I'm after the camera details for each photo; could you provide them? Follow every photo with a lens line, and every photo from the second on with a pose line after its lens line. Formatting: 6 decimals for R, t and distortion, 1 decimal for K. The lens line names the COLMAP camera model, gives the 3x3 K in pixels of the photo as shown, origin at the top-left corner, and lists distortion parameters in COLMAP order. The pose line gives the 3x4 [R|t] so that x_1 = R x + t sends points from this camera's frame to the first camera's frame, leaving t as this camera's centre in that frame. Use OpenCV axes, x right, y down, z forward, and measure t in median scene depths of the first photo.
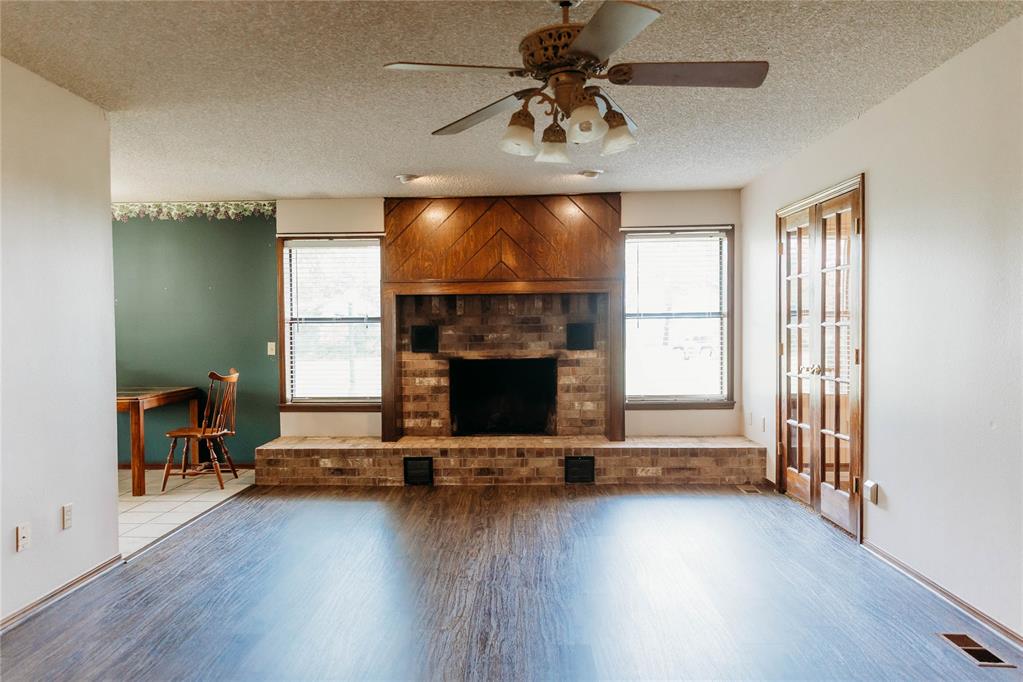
lens RADIAL K [[720.7, 0, 507.3], [0, 720.7, 339.6], [0, 0, 1]] dist [0.042335, -0.003809]
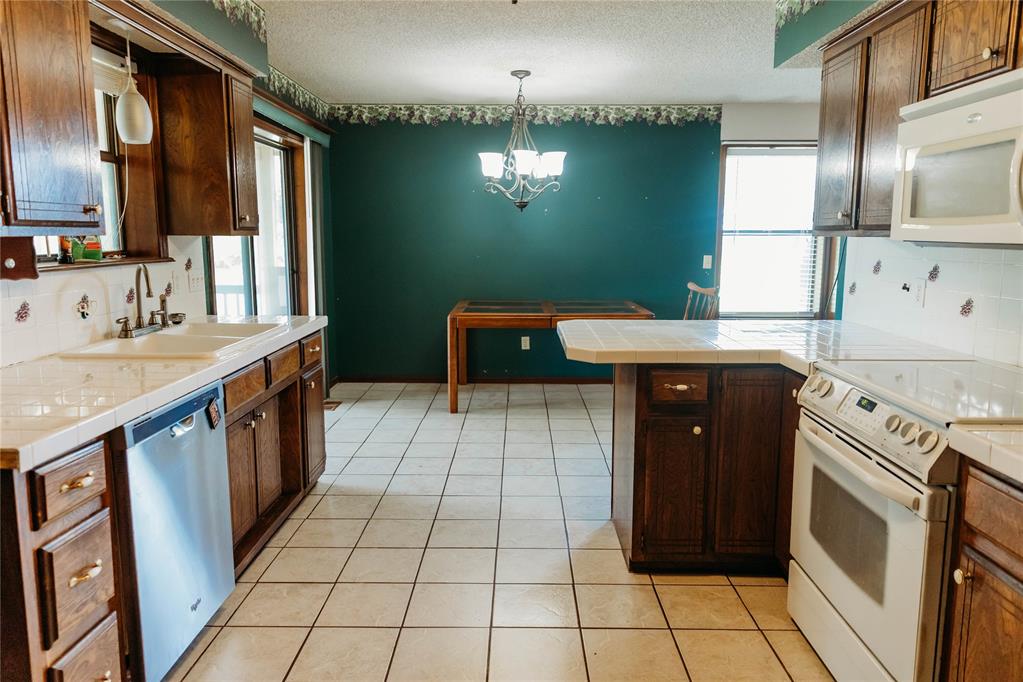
lens RADIAL K [[720.7, 0, 515.9], [0, 720.7, 339.3], [0, 0, 1]] dist [0.042335, -0.003809]
pose [[0.999156, 0.011423, 0.039444, -0.617422], [-0.015940, 0.993100, 0.116178, 0.006708], [-0.037845, -0.116709, 0.992445, 0.029775]]
